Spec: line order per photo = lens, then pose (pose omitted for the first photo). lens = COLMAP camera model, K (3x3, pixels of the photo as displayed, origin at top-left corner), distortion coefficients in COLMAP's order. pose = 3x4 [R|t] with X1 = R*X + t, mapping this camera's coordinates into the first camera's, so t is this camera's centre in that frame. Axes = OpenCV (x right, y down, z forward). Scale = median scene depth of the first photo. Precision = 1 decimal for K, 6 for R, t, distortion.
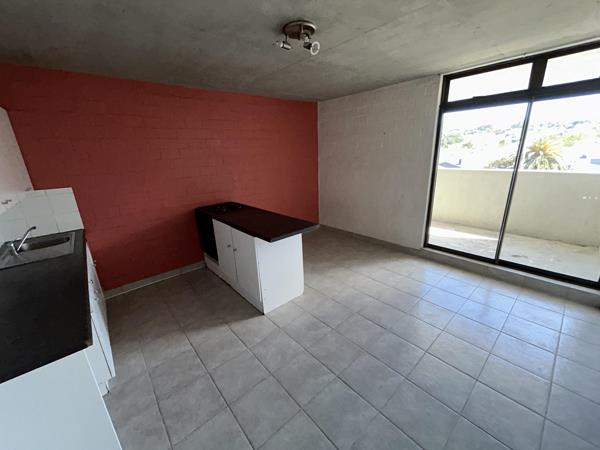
lens RADIAL K [[242.4, 0, 298.9], [0, 242.4, 225.9], [0, 0, 1]] dist [-0.001022, -0.000059]
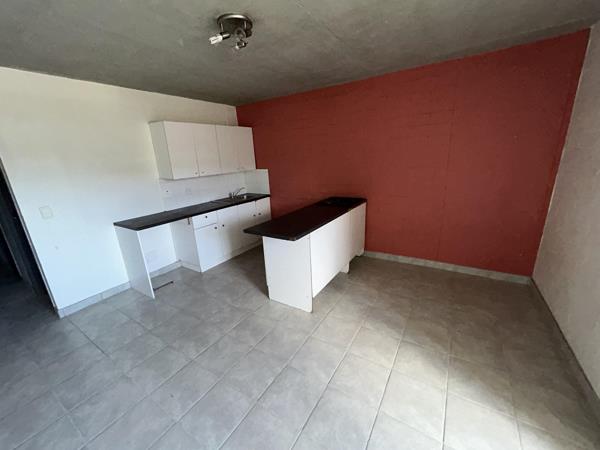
lens RADIAL K [[244.8, 0, 303.1], [0, 244.8, 224.5], [0, 0, 1]] dist [-0.000125, -0.000114]
pose [[0.277200, 0.284251, -0.917803, 0.777184], [-0.243635, 0.944811, 0.219031, -0.217522], [0.929410, 0.162893, 0.331155, 0.686064]]
